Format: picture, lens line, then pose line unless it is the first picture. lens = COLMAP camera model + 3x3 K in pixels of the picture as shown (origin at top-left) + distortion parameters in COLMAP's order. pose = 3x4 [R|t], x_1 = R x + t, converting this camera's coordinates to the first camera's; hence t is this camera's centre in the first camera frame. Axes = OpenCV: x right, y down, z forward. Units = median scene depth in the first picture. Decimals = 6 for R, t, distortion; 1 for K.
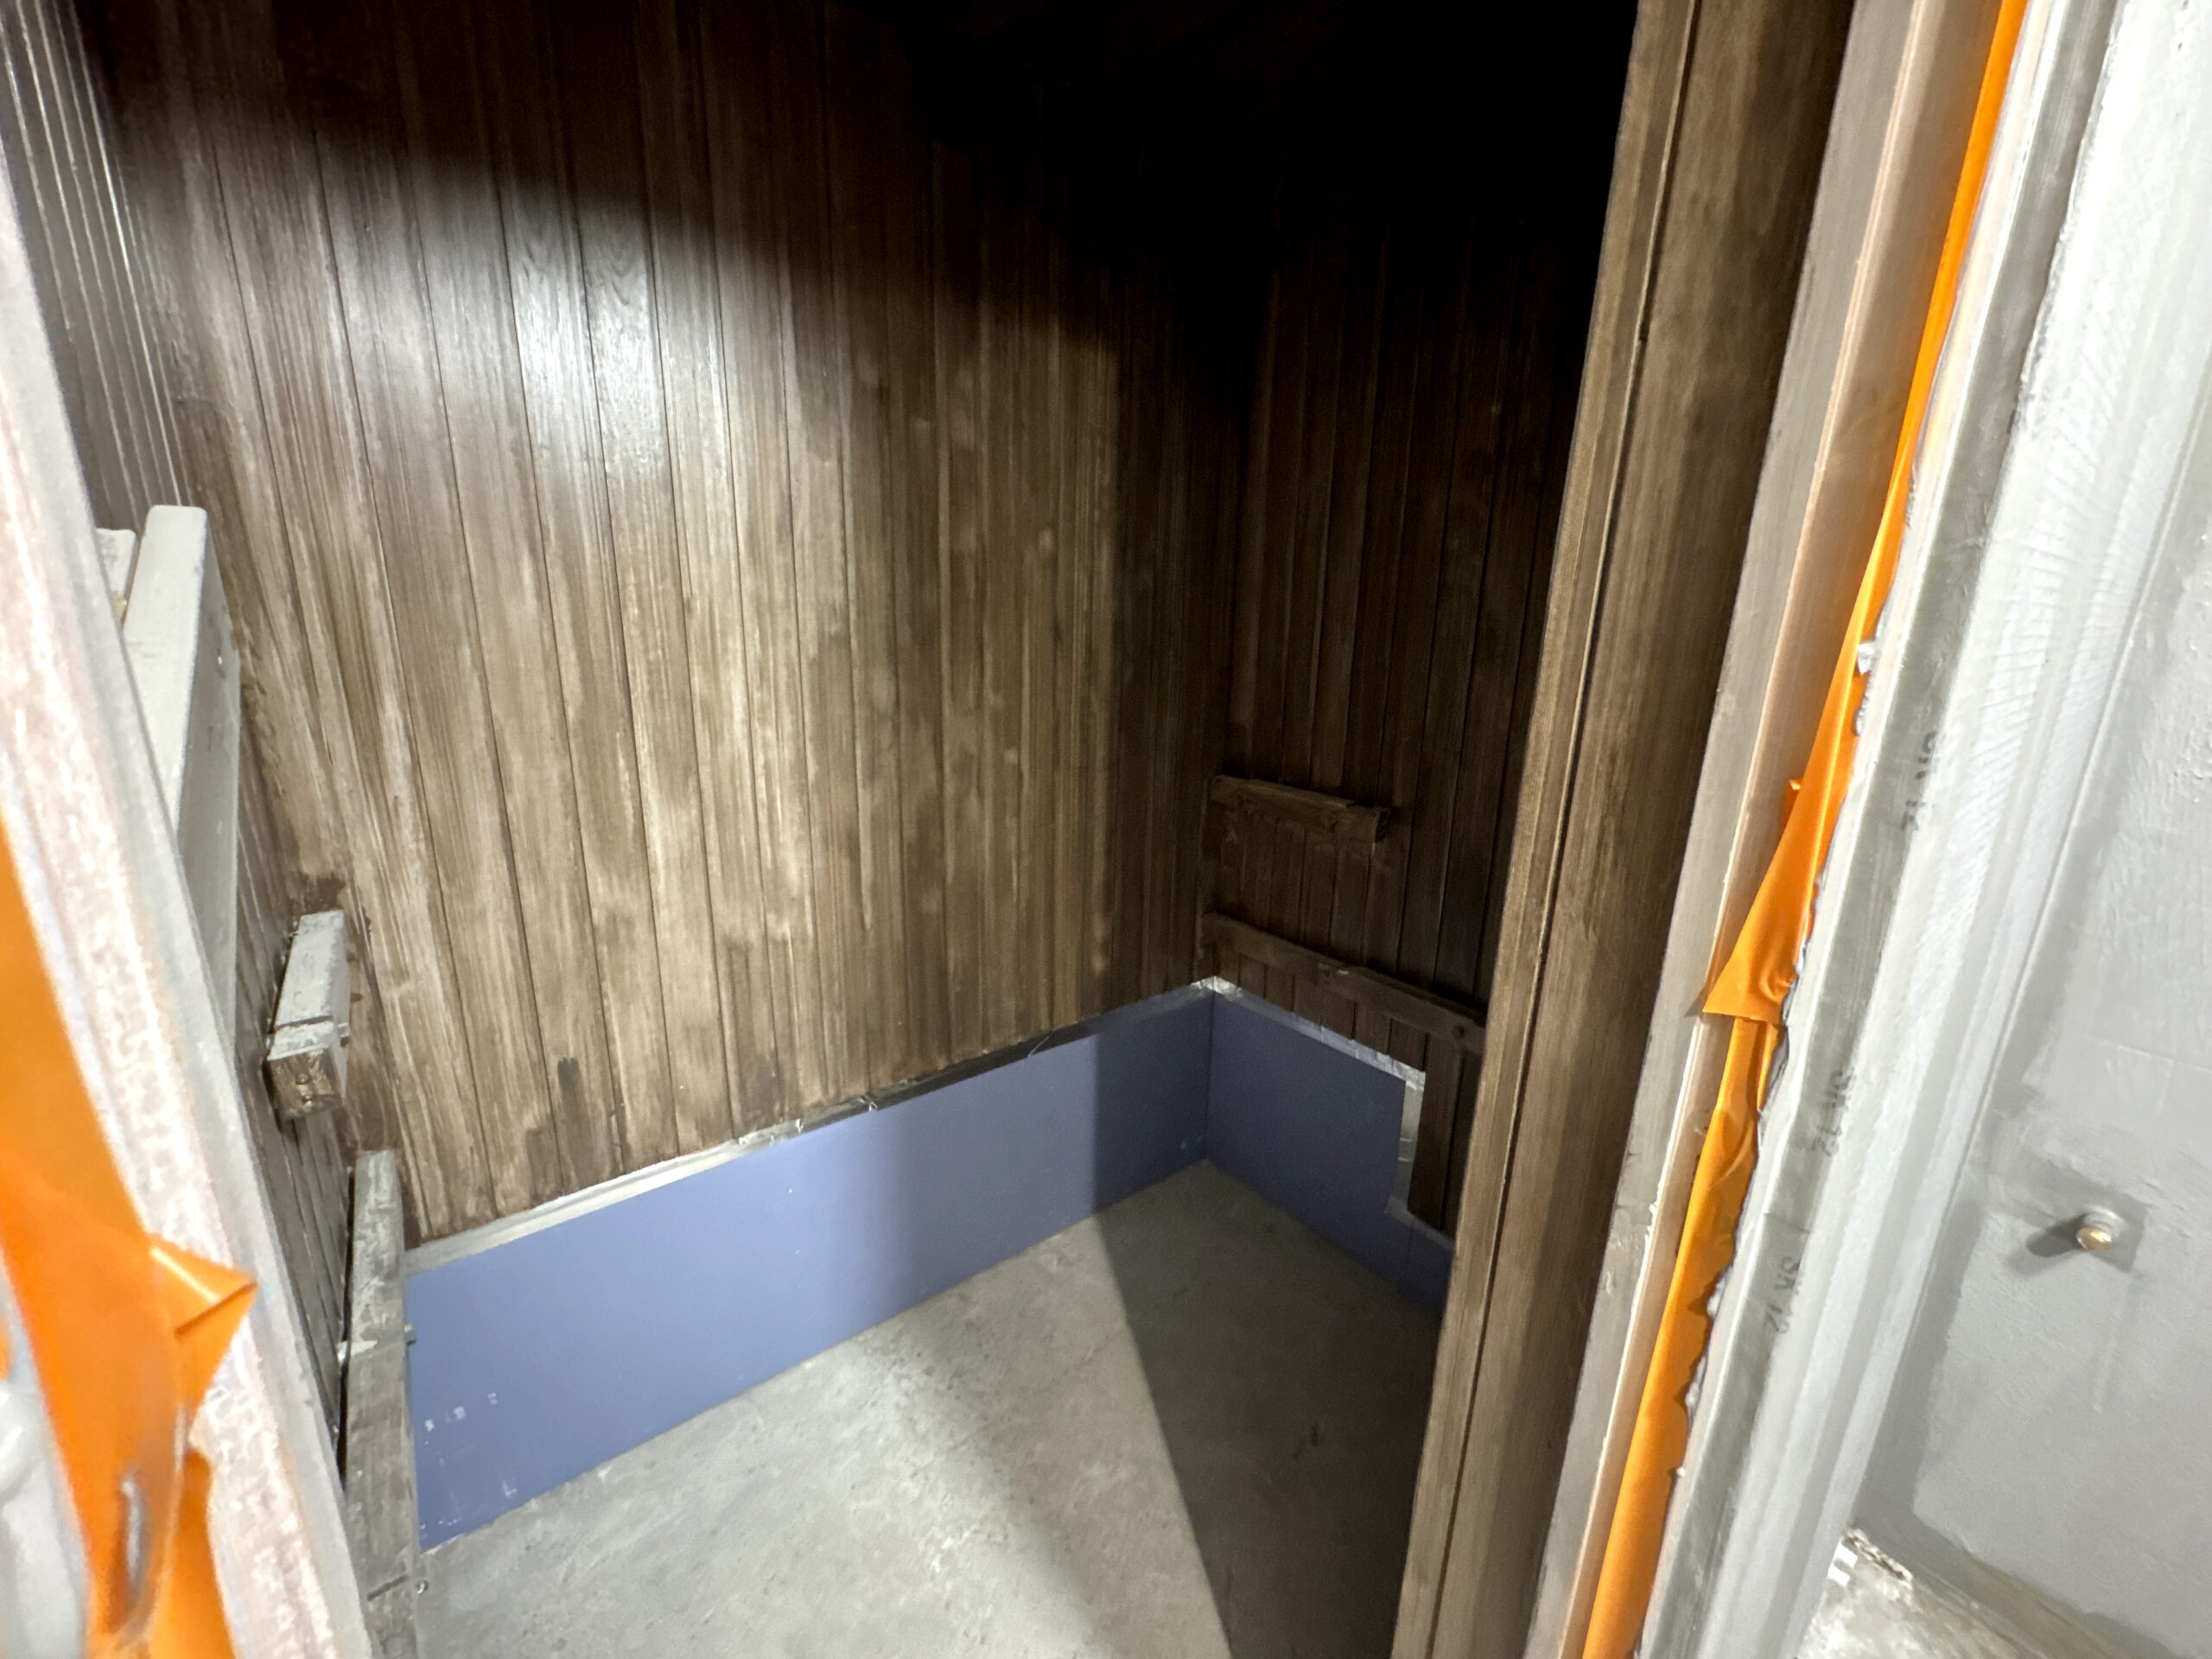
lens RADIAL K [[880.2, 0, 1105.7], [0, 880.2, 821.7], [0, 0, 1]] dist [-0.004713, 0.000816]
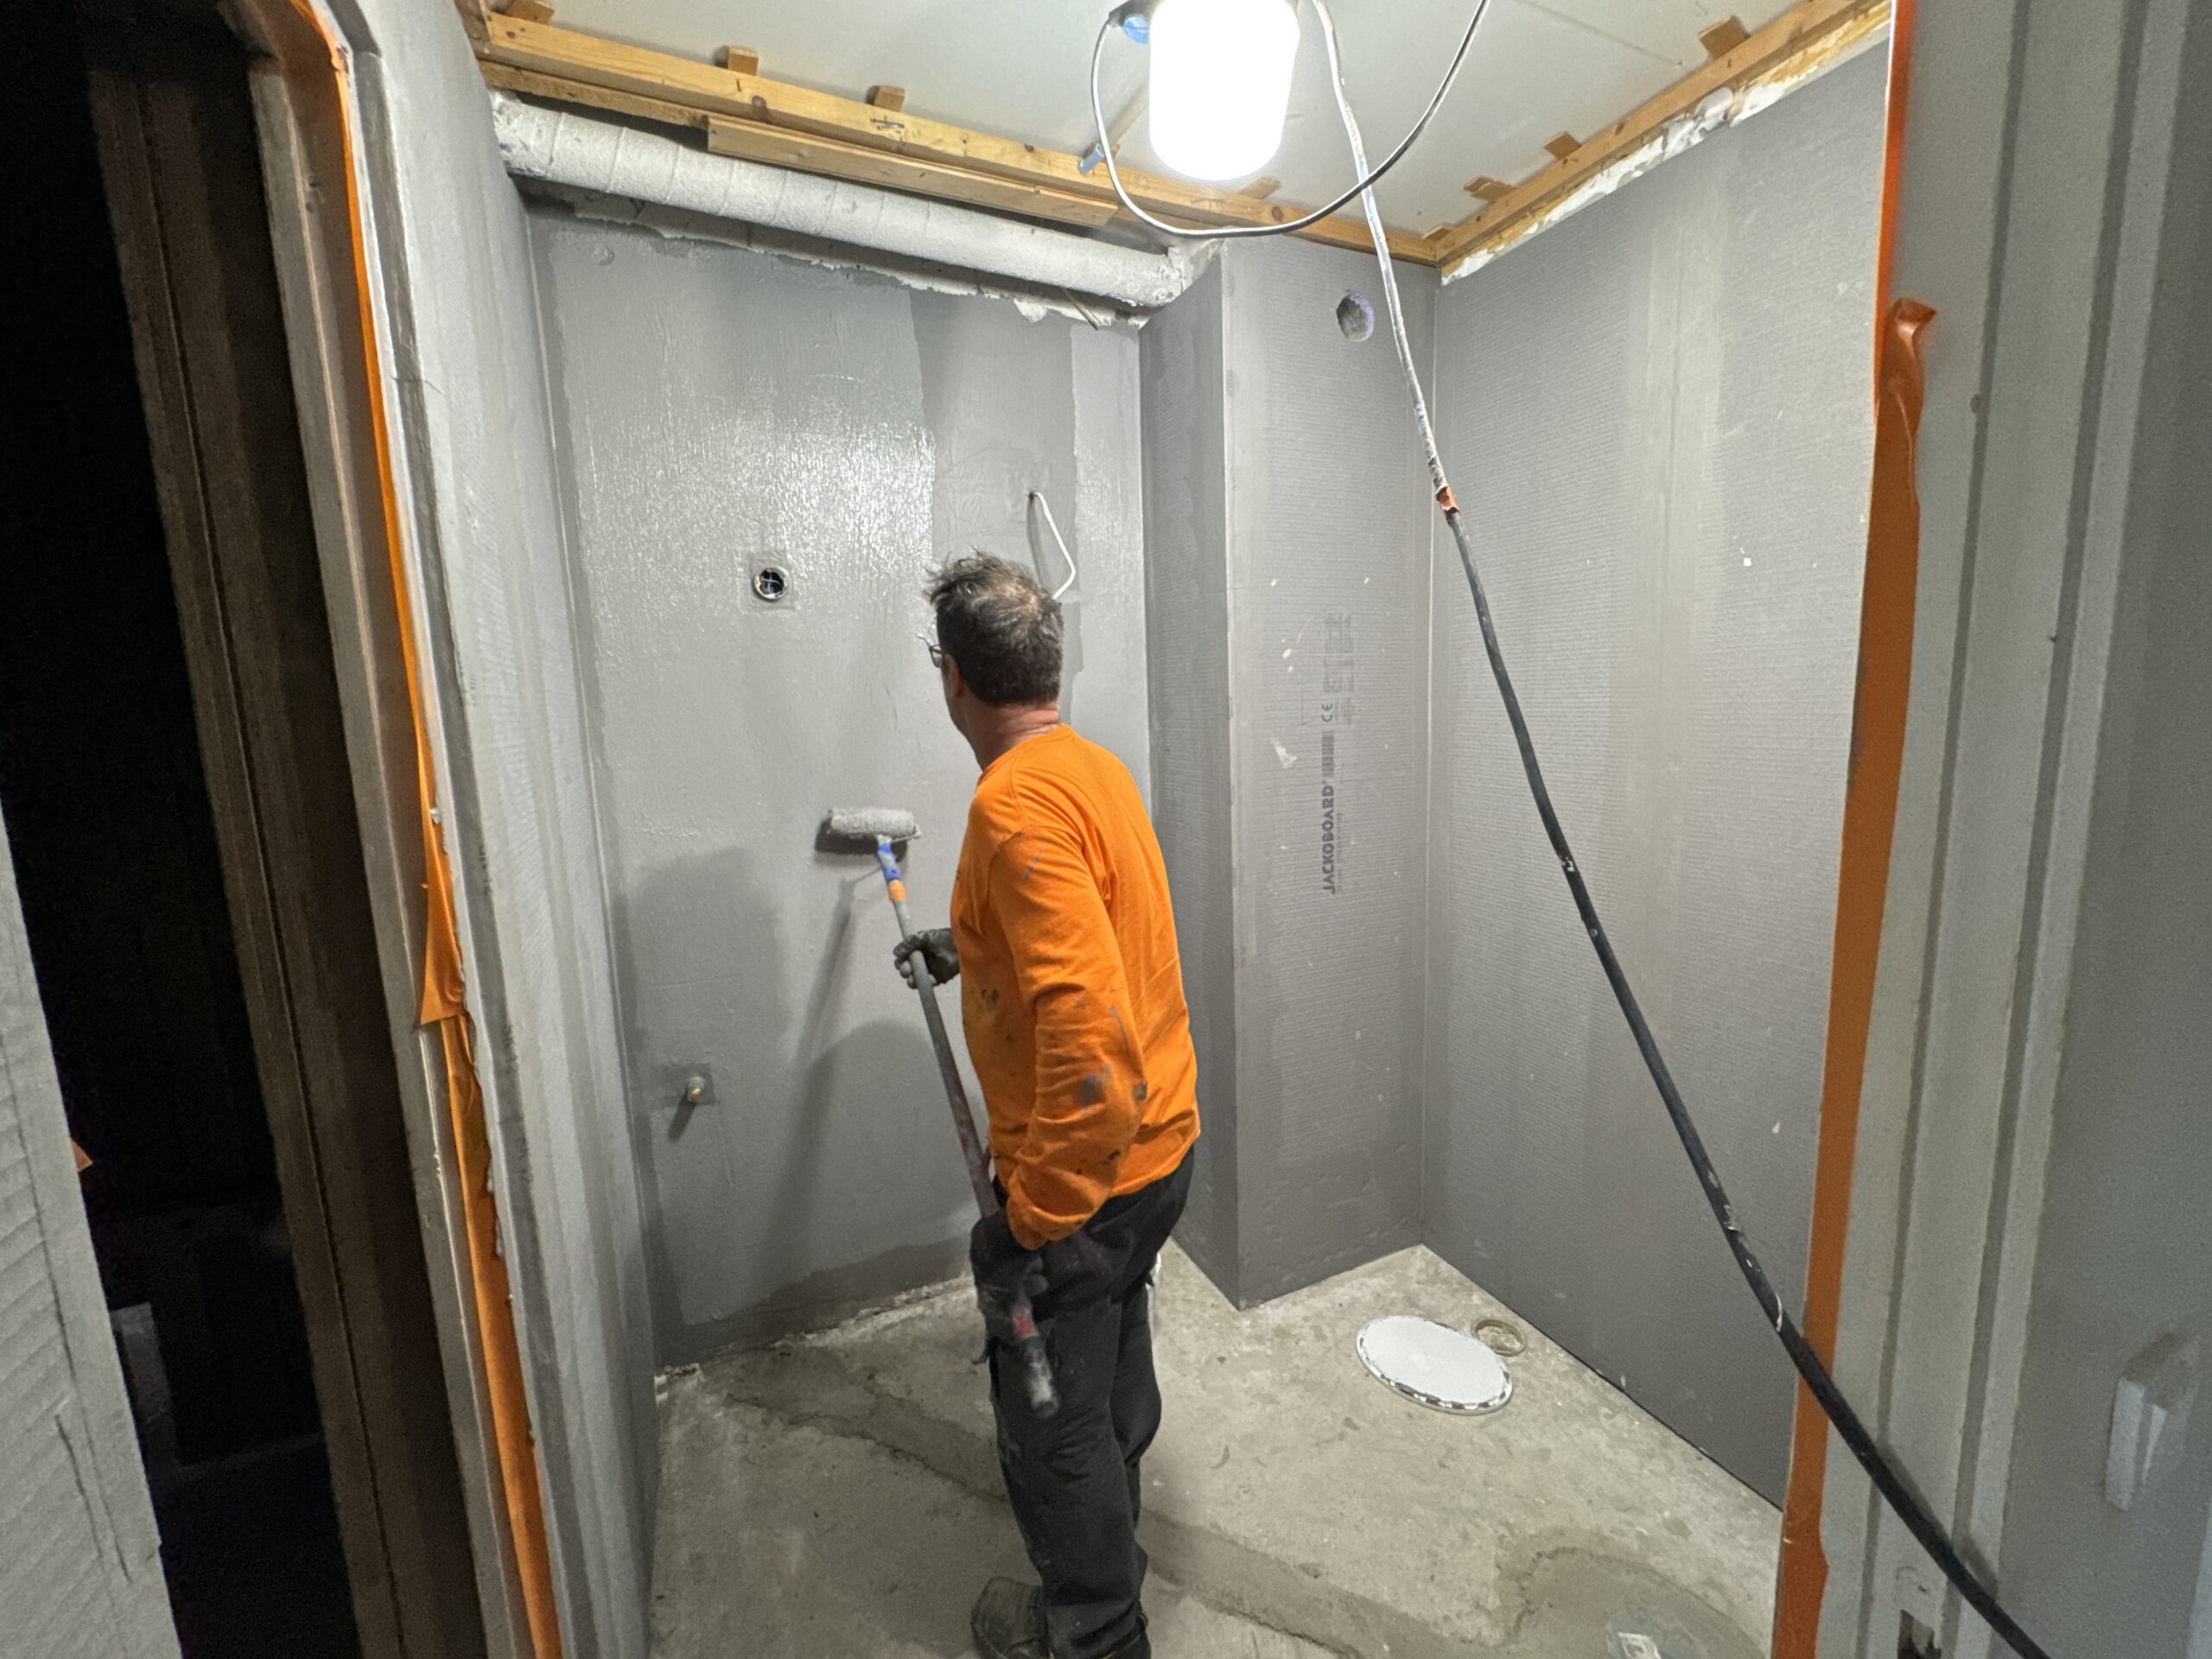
lens RADIAL K [[880.2, 0, 1107.4], [0, 880.2, 825.8], [0, 0, 1]] dist [-0.004713, 0.000816]
pose [[0.228729, -0.168750, 0.958753, -0.553254], [0.283066, 0.953836, 0.100354, 0.050630], [-0.931427, 0.248437, 0.265937, -0.749389]]
